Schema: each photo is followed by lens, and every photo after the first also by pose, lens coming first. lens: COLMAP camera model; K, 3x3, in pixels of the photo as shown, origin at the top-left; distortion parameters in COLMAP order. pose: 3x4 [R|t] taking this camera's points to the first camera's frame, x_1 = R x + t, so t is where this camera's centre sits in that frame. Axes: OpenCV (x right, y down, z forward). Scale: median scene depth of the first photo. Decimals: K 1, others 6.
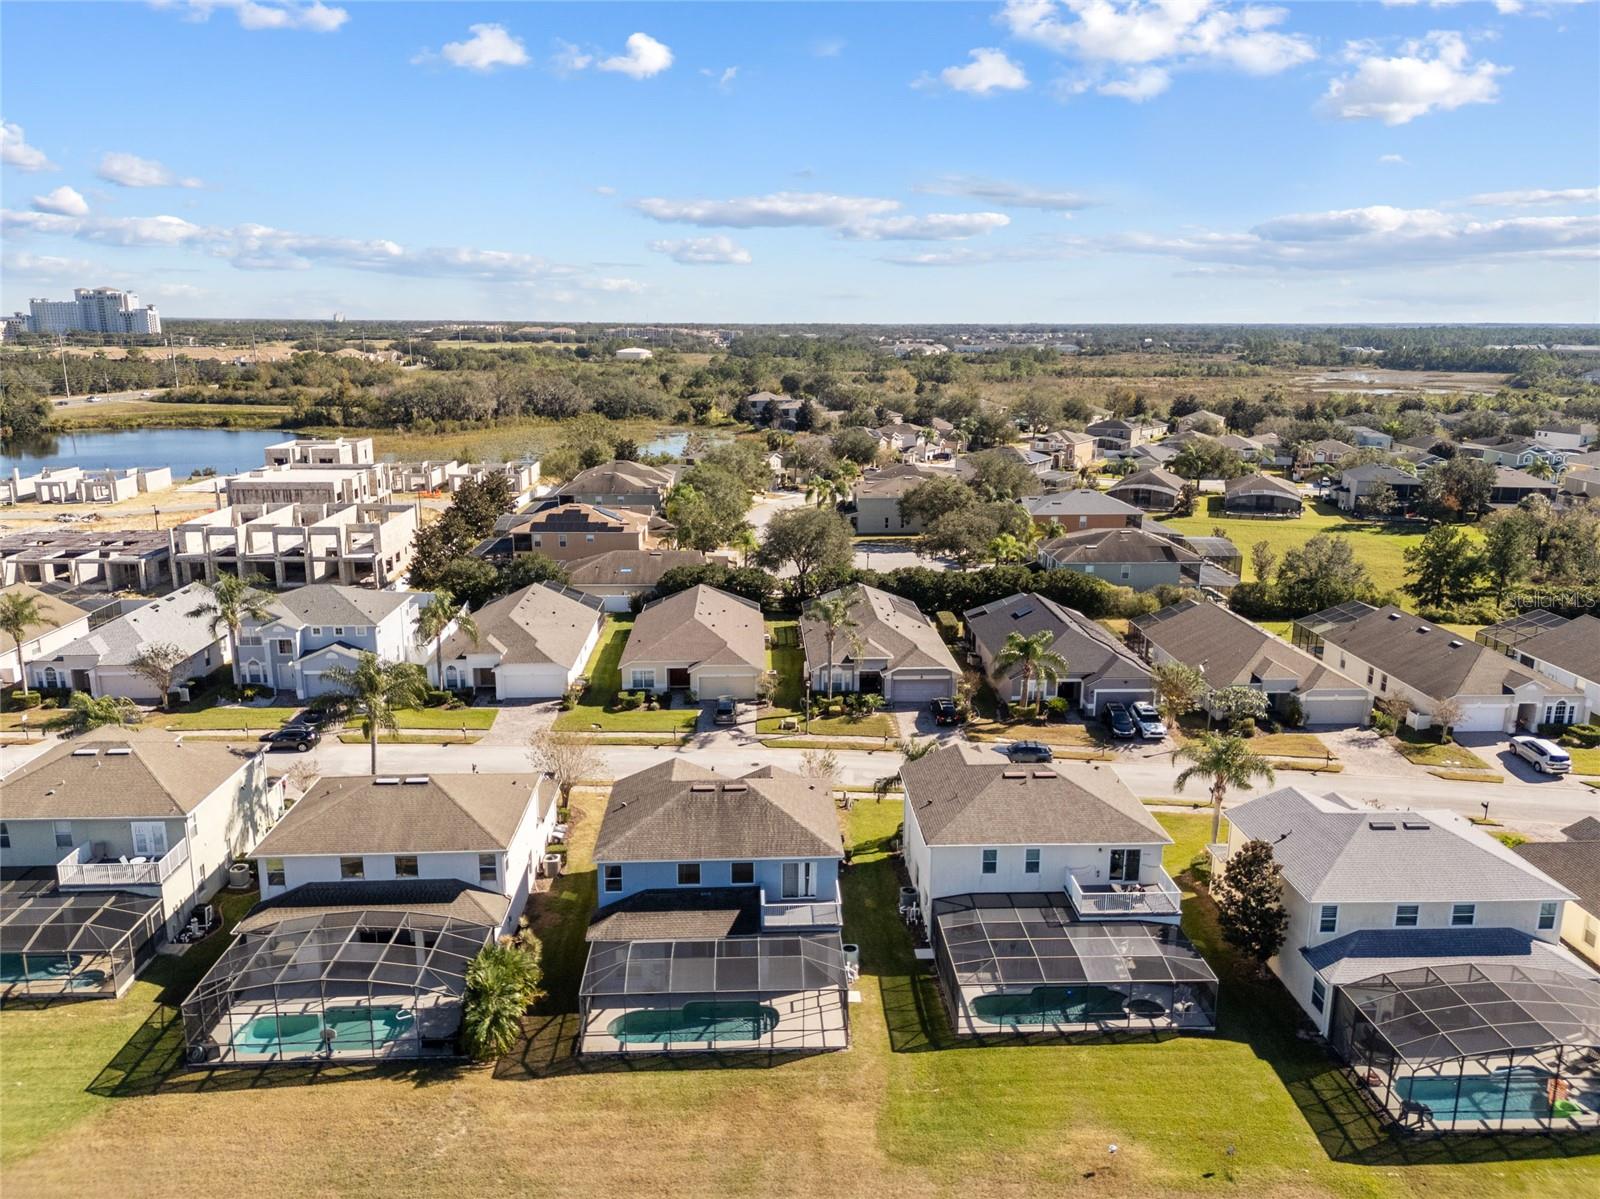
lens RADIAL K [[1185.1, 0, 798.8], [0, 1185.1, 594.6], [0, 0, 1]] dist [0.073861, -0.050539]
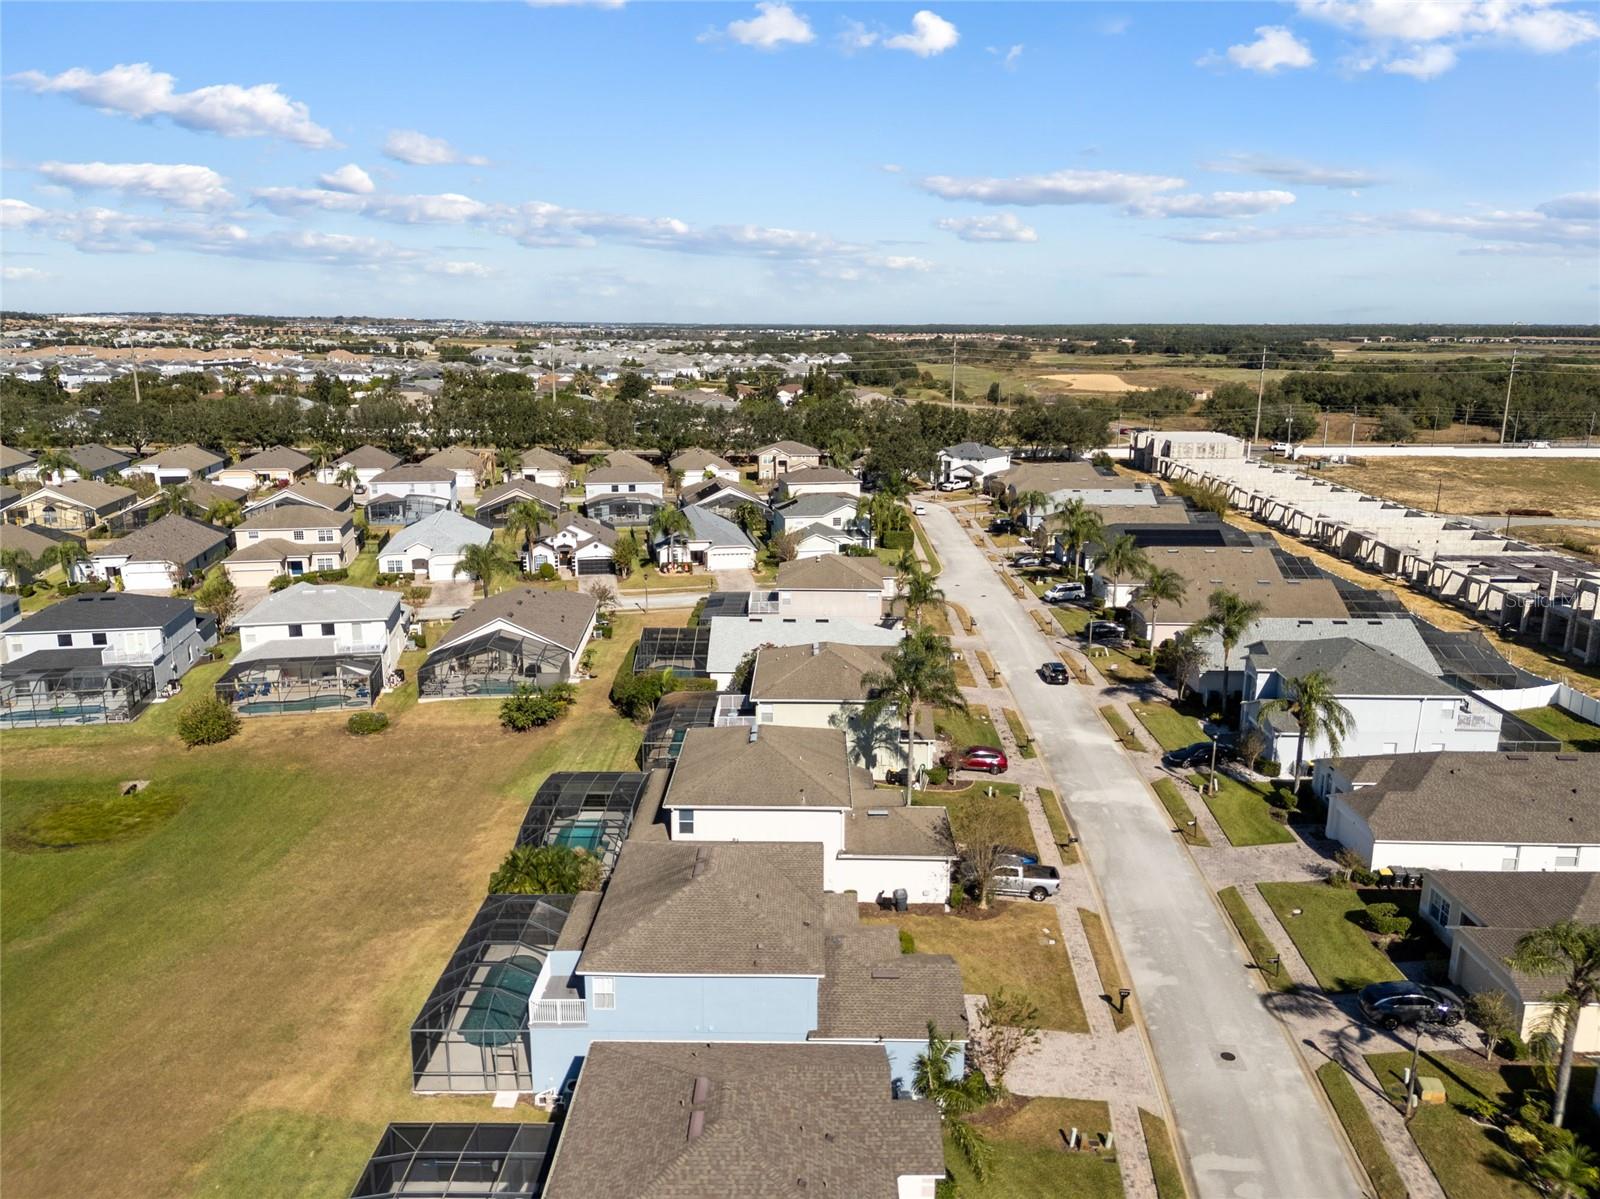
lens RADIAL K [[1185.1, 0, 796.3], [0, 1185.1, 601.6], [0, 0, 1]] dist [0.073861, -0.050539]
pose [[-0.058095, 0.226598, -0.972254, 0.479512], [-0.233224, 0.943869, 0.233918, -0.153754], [0.970686, 0.240342, -0.001986, 0.681424]]
